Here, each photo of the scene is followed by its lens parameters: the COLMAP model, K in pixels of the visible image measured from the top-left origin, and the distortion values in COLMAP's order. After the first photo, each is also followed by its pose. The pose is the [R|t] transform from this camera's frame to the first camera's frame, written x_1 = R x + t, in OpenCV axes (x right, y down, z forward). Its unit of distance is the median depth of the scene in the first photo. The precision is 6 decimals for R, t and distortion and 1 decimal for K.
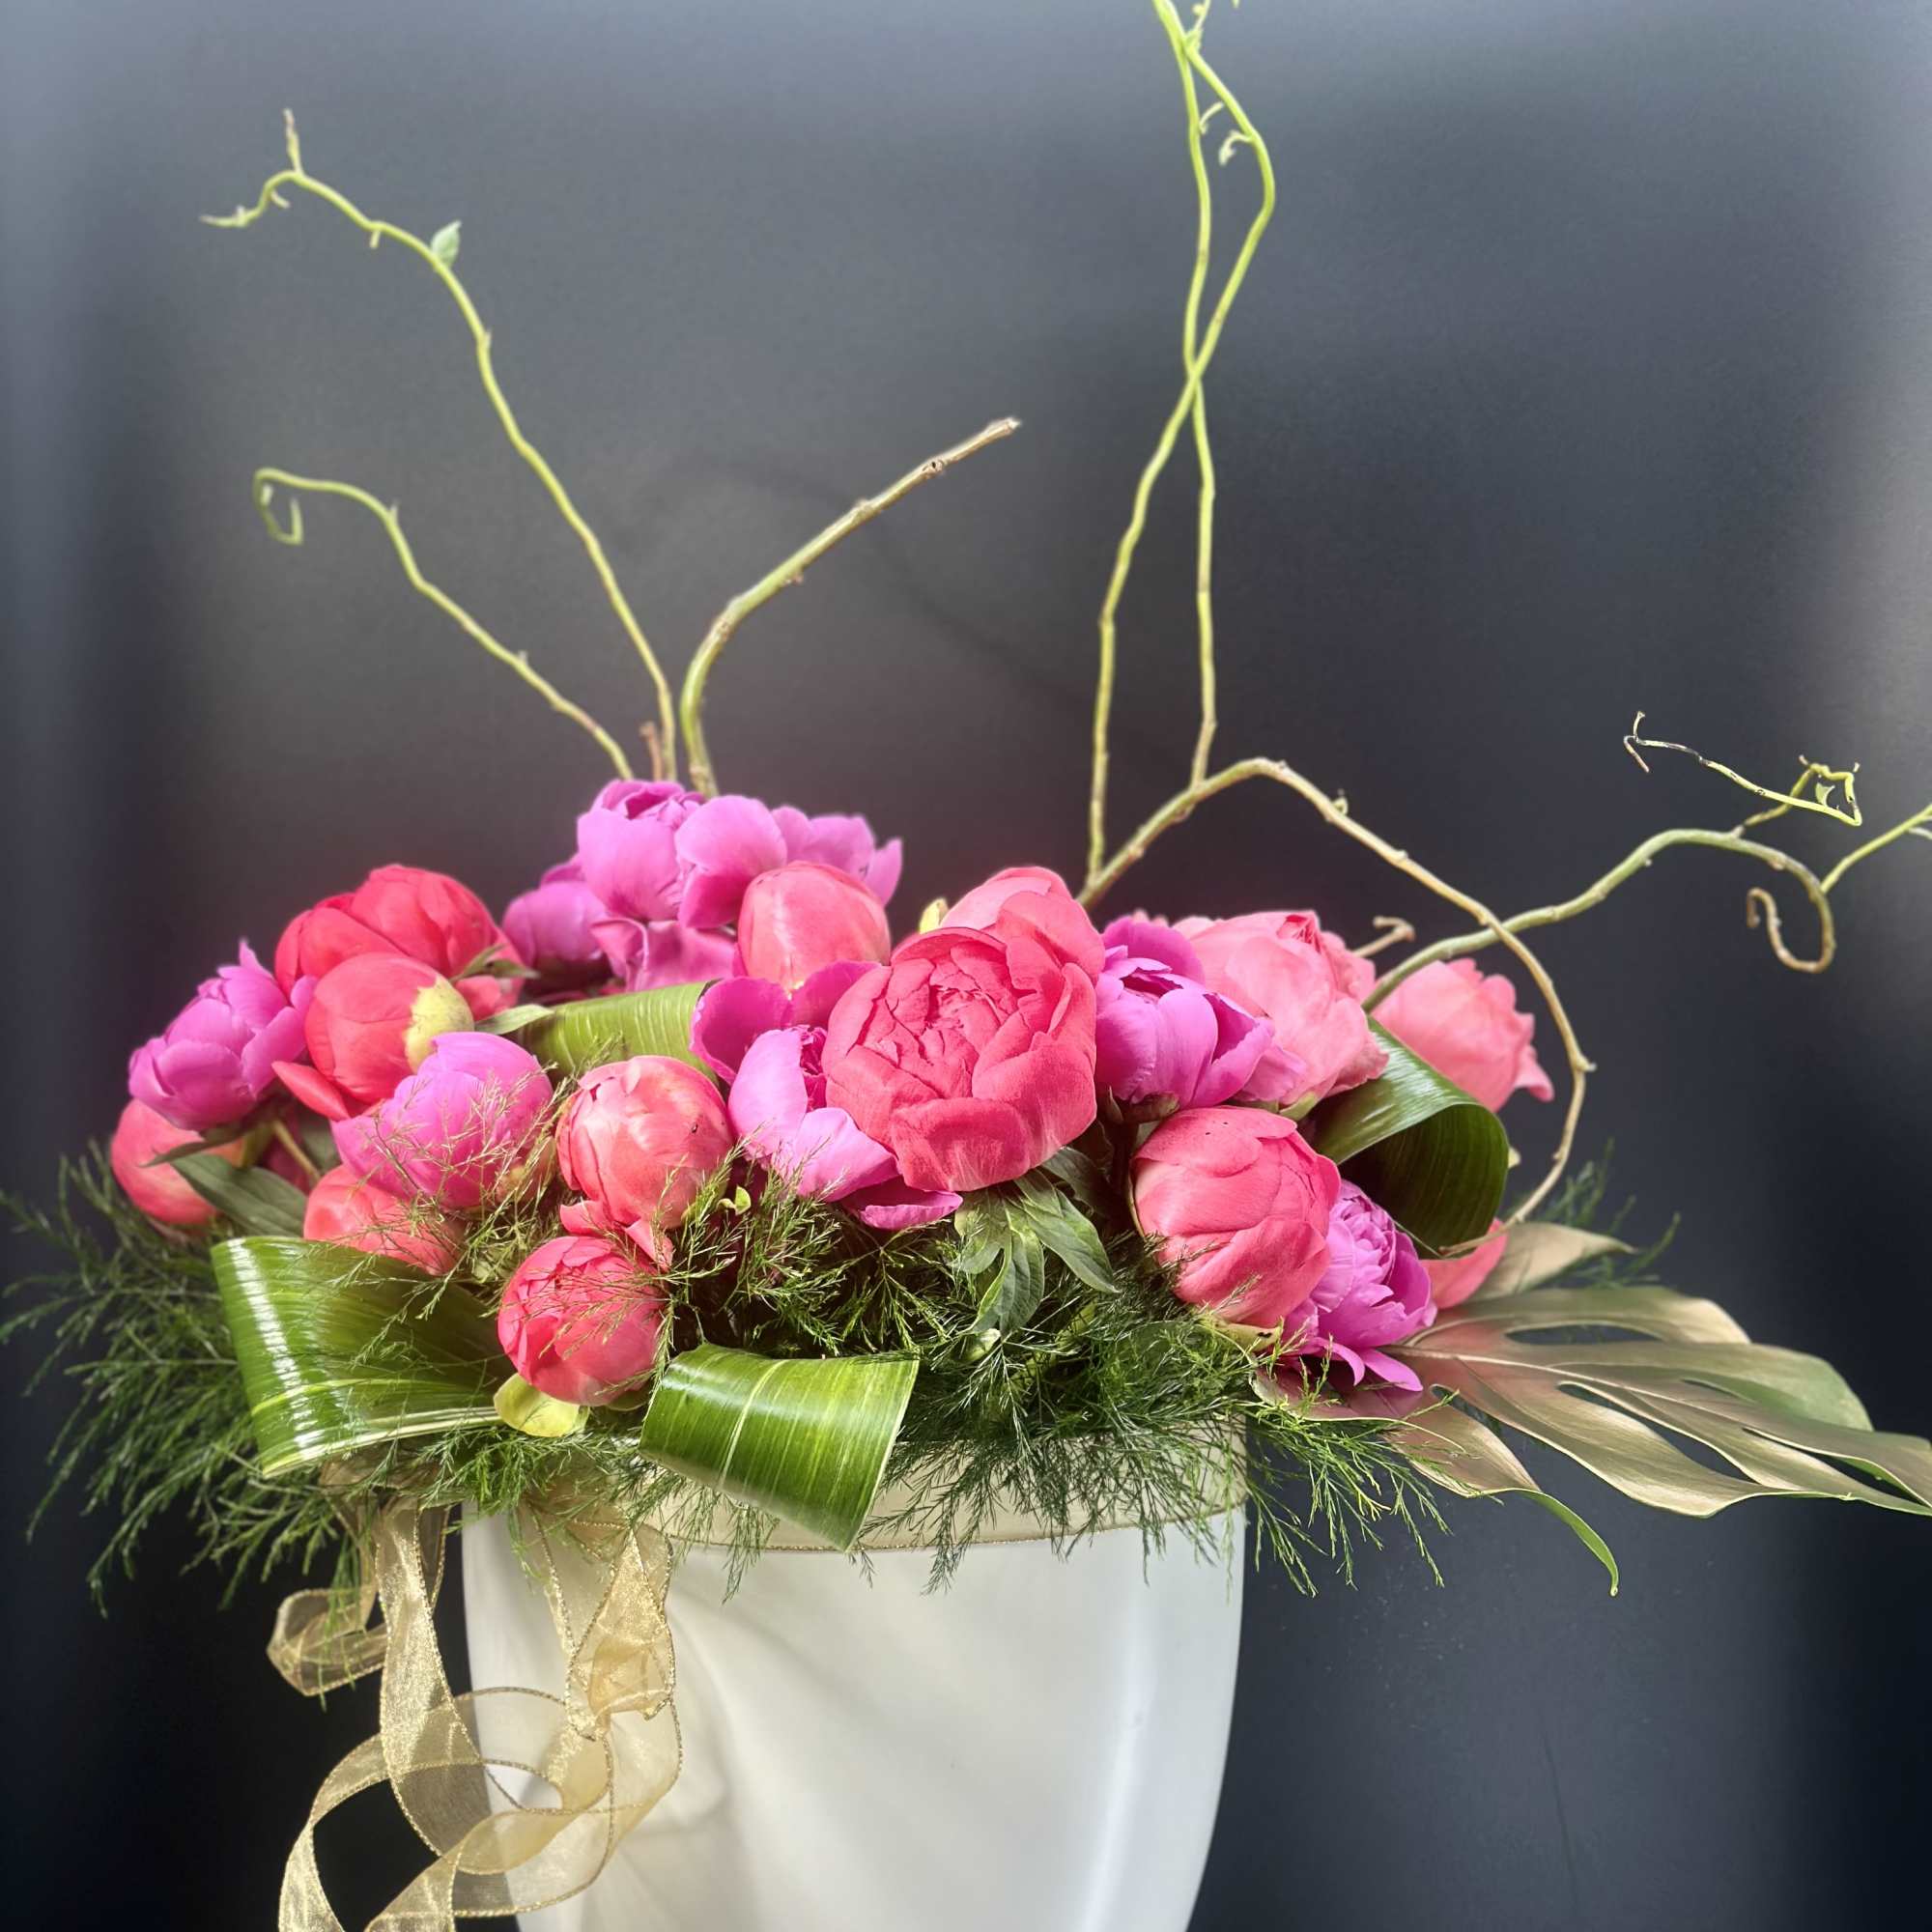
lens RADIAL K [[3767.5, 0, 974.9], [0, 3767.5, 972.1], [0, 0, 1]] dist [0.179649, 0.000000]
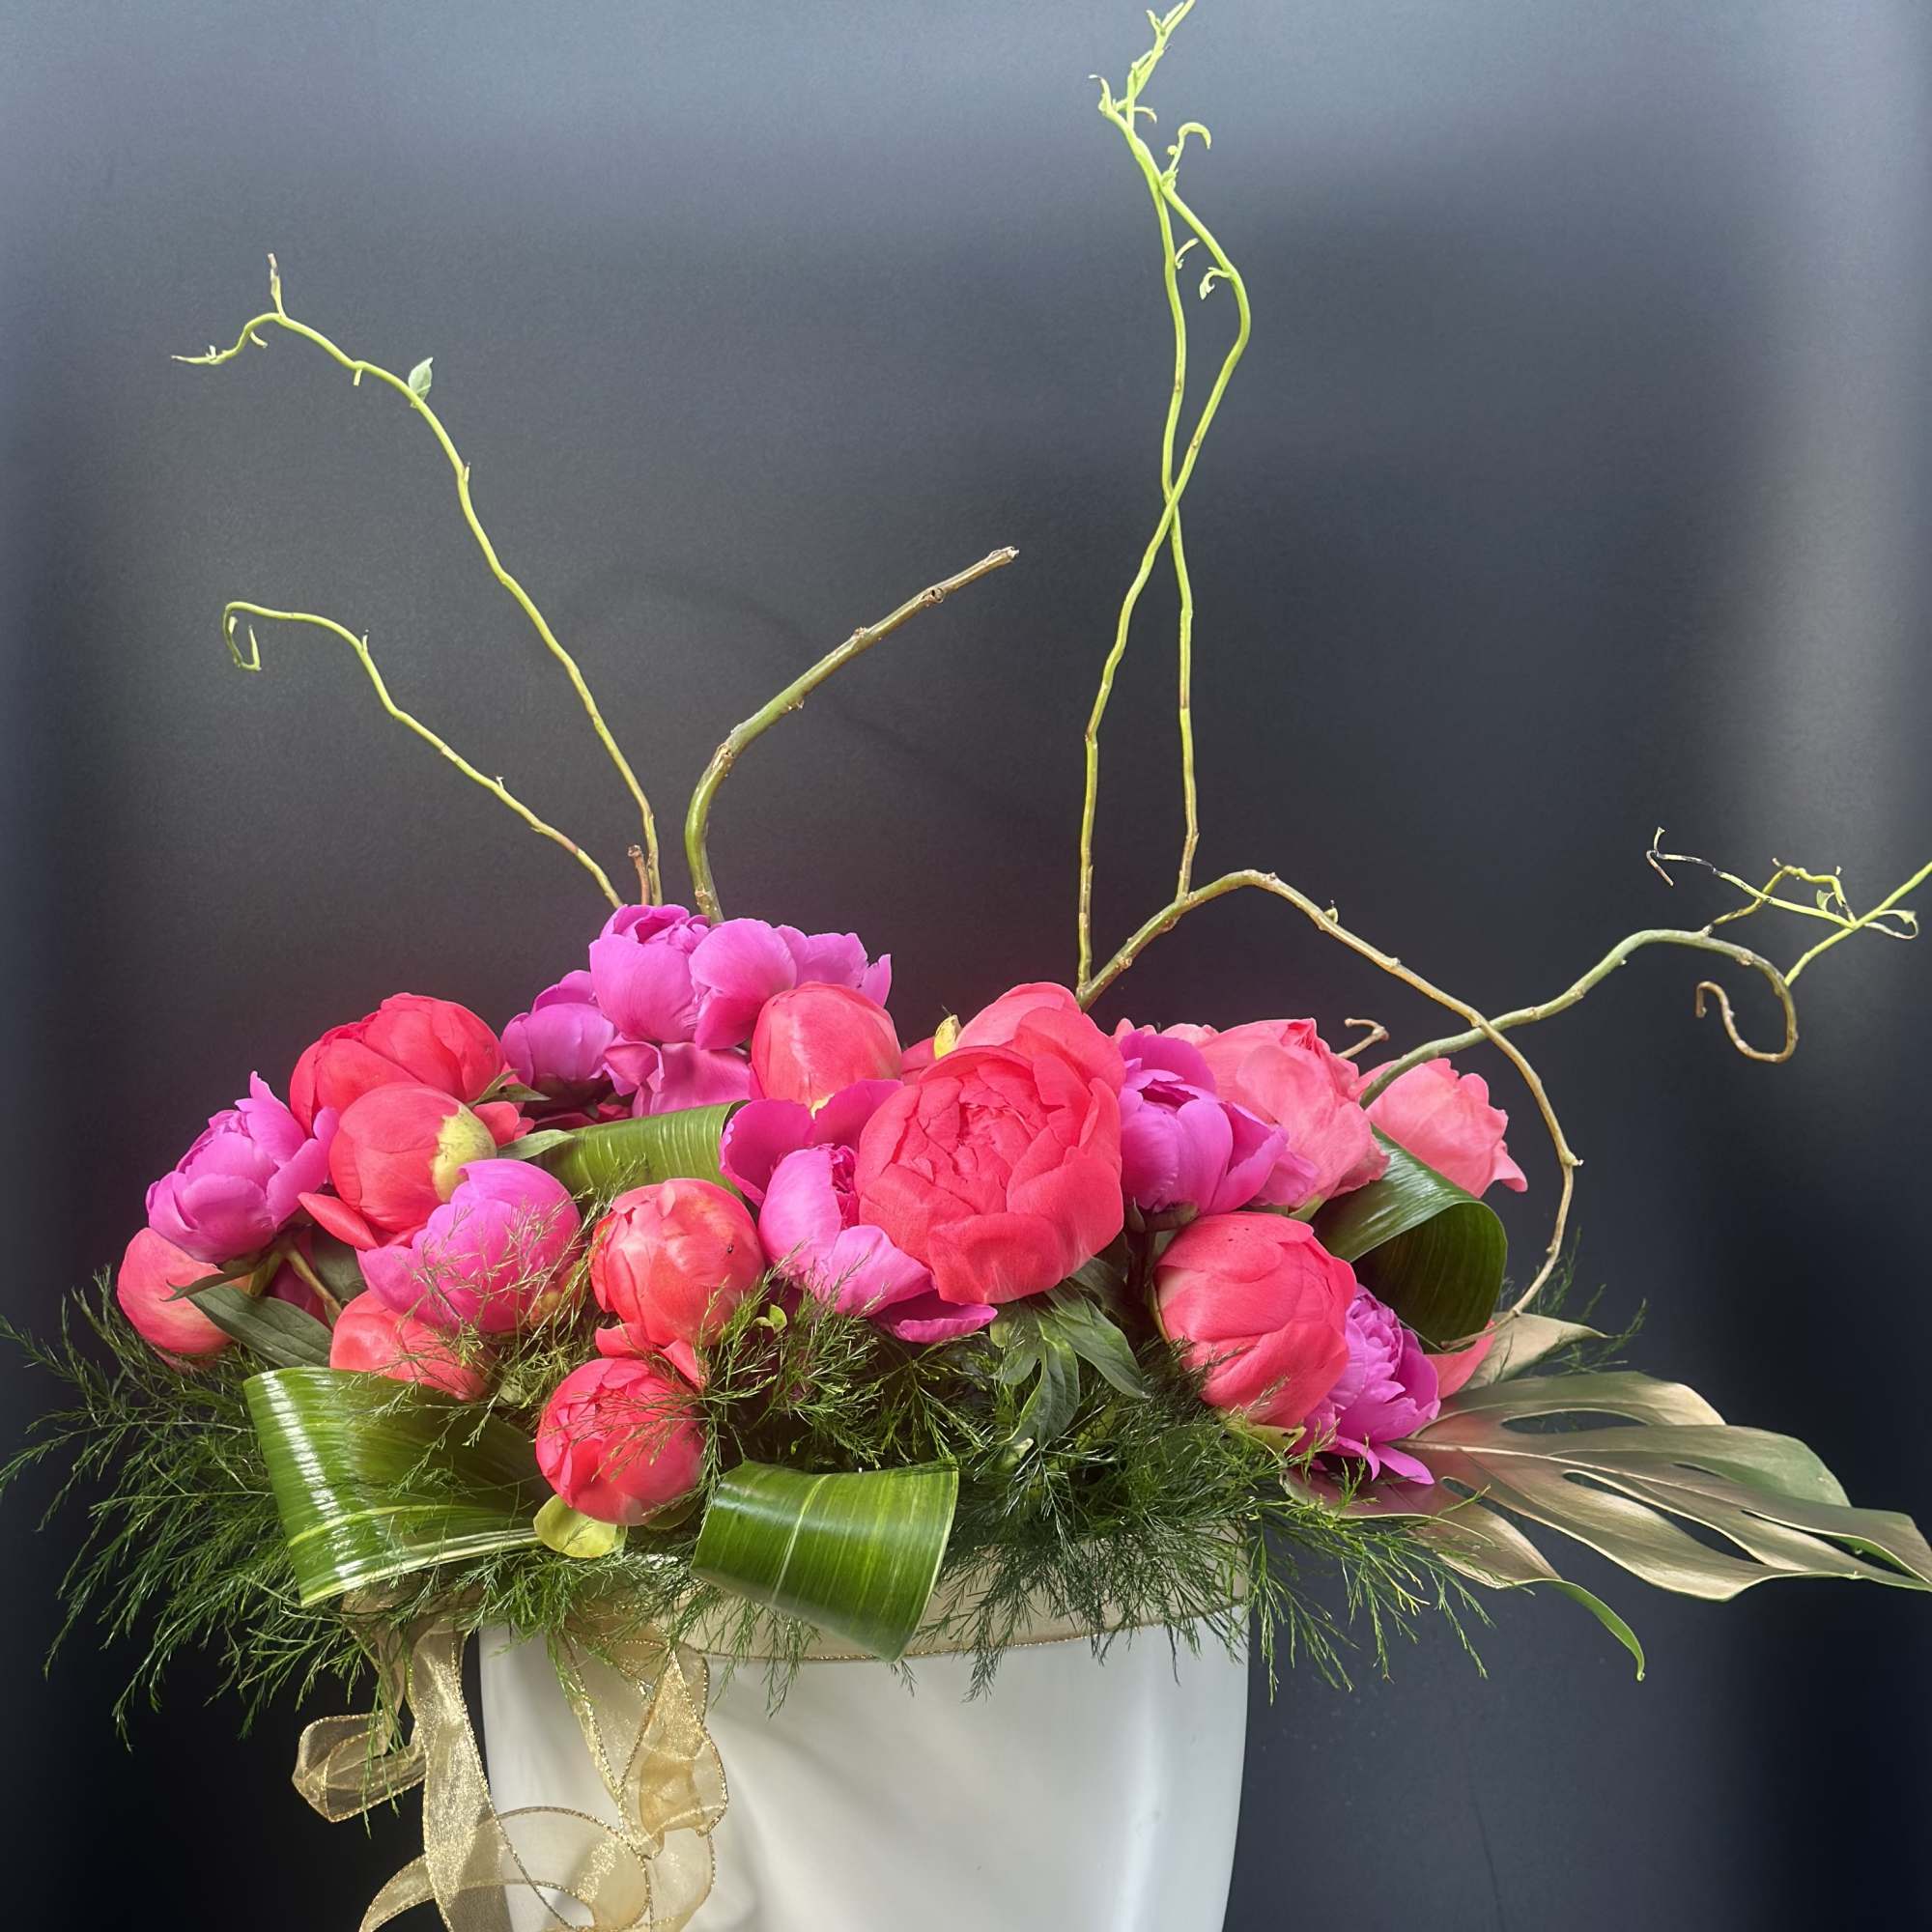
lens RADIAL K [[3767.5, 0, 969.3], [0, 3767.5, 953.3], [0, 0, 1]] dist [0.179649, 0.000000]
pose [[0.997895, -0.023534, 0.060432, -0.065247], [0.024897, 0.999450, -0.021893, -0.013603], [-0.059884, 0.023352, 0.997932, -0.021992]]
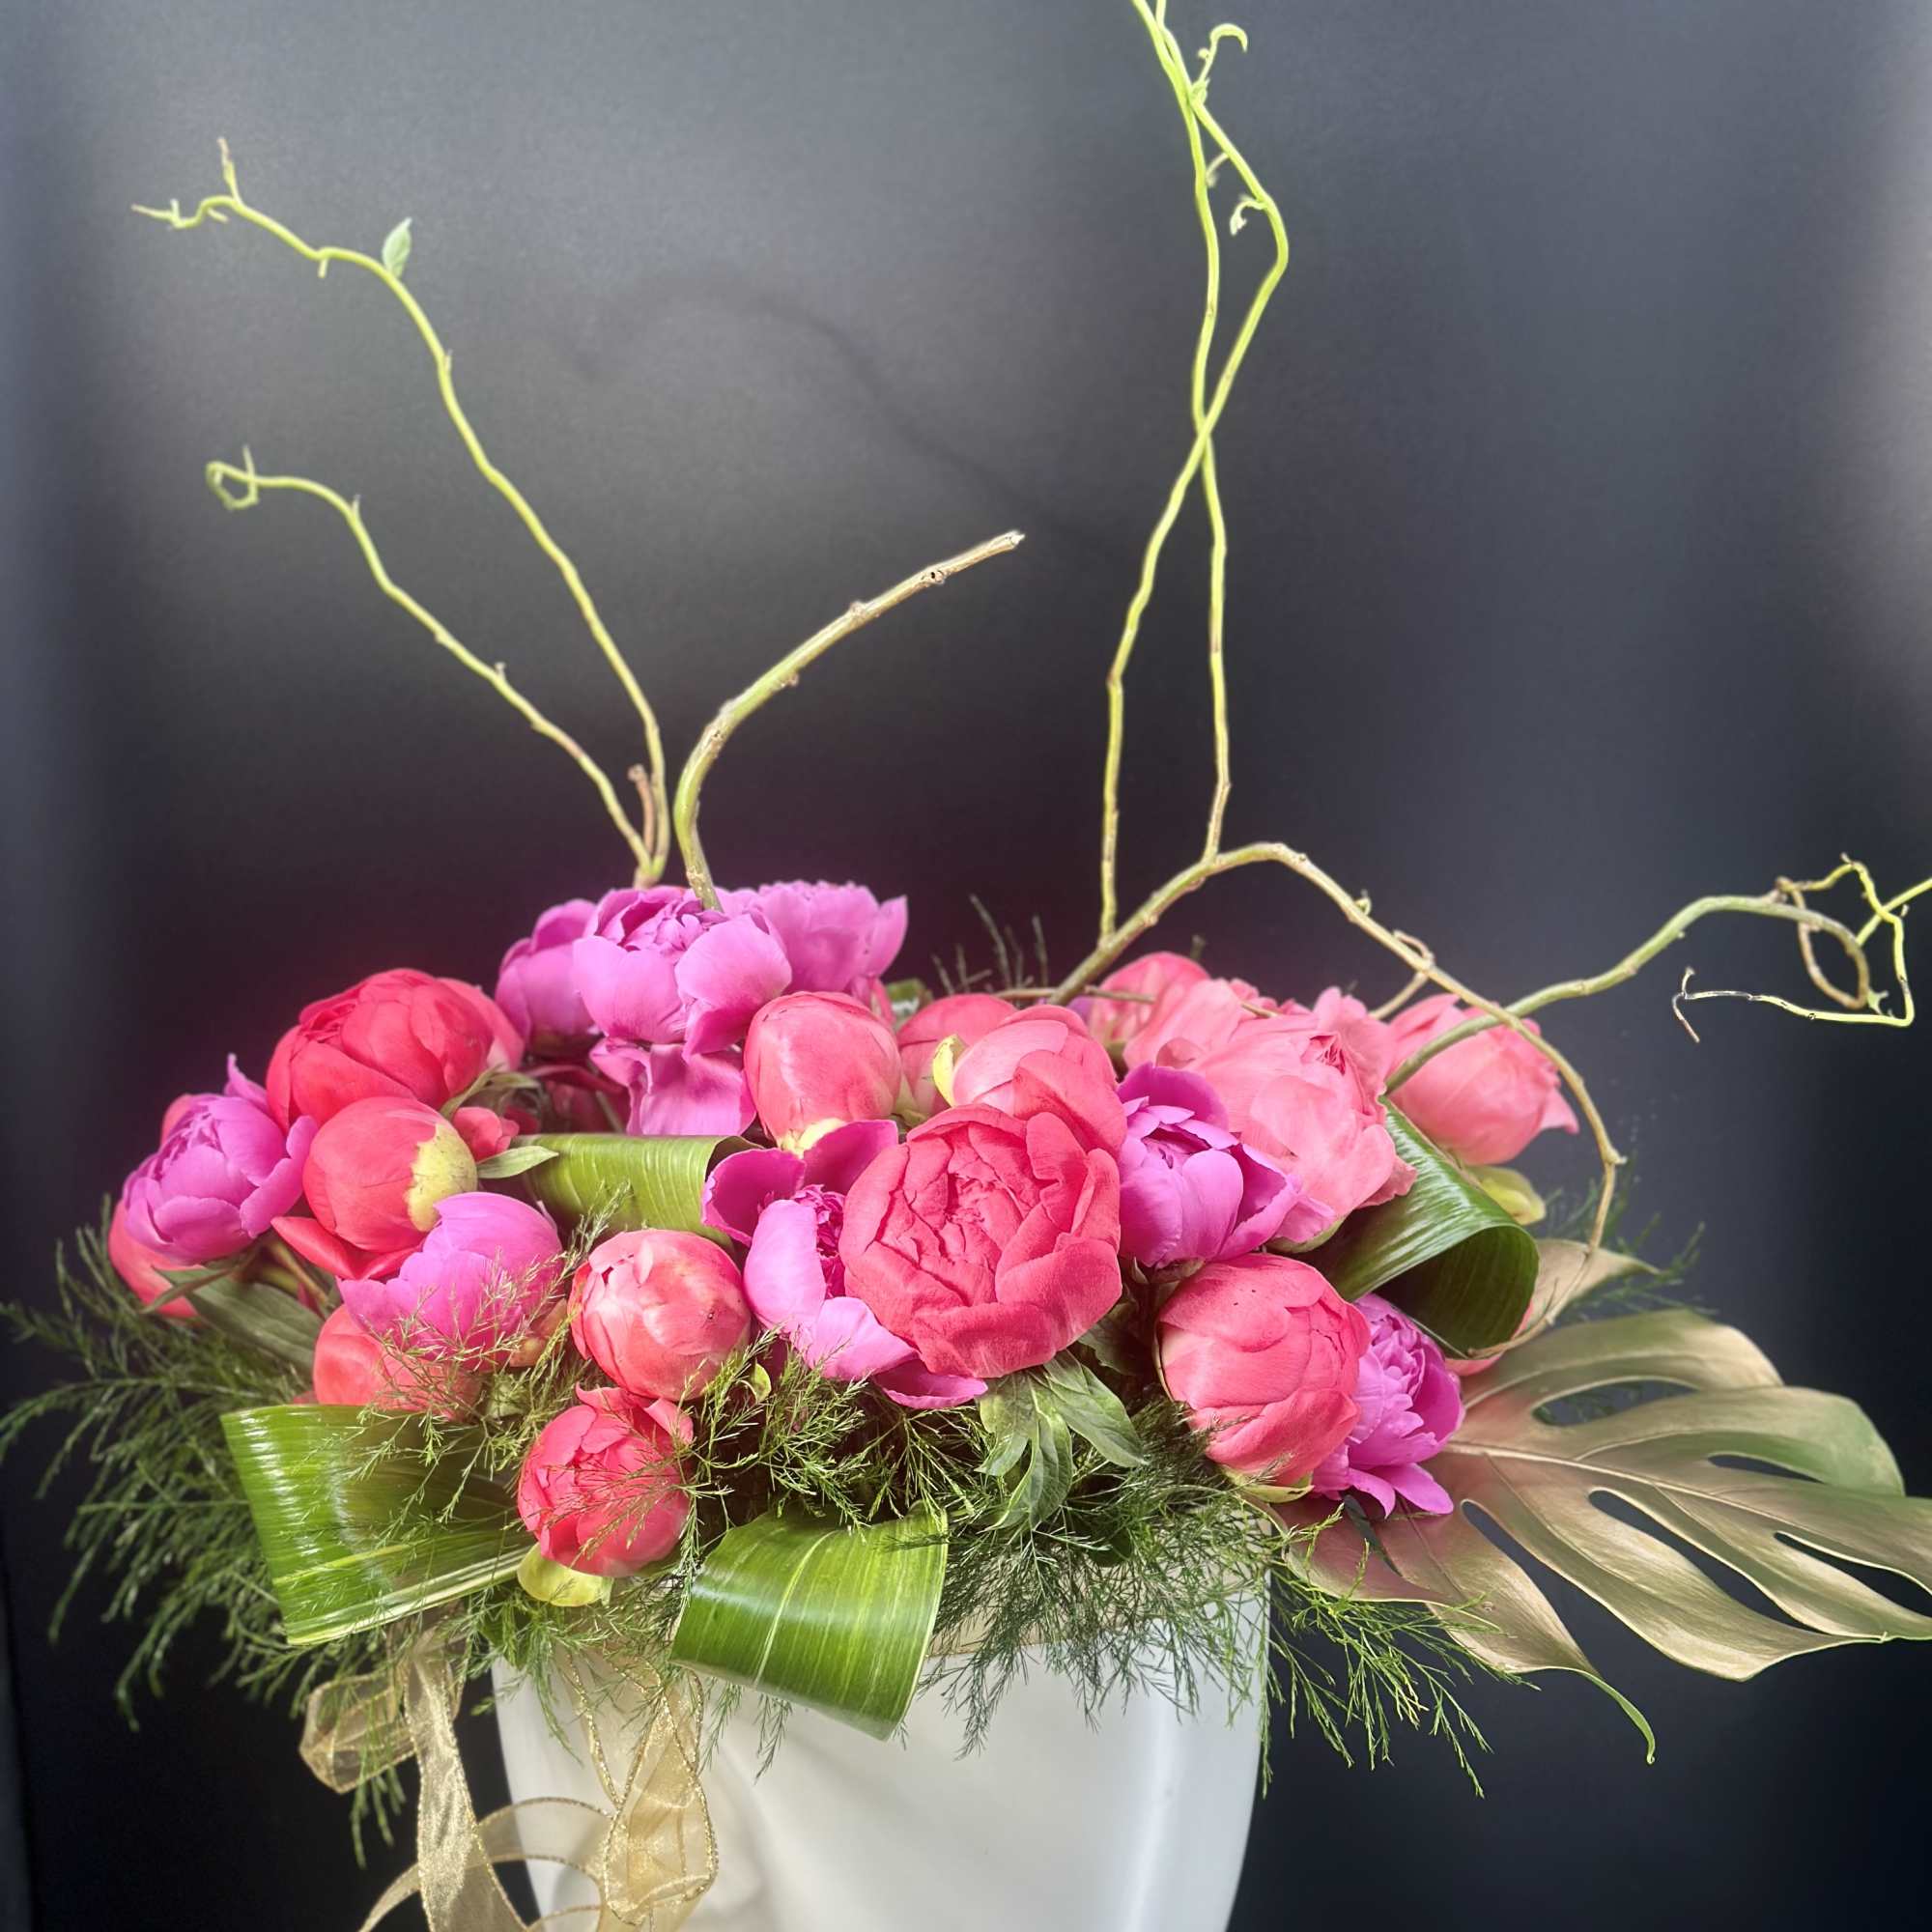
lens RADIAL K [[3767.5, 0, 972.2], [0, 3767.5, 984.8], [0, 0, 1]] dist [0.179649, 0.000000]
pose [[0.999607, -0.027351, 0.006165, -0.009703], [0.025723, 0.982125, 0.186462, -0.209016], [-0.011155, -0.186230, 0.982443, 0.051375]]
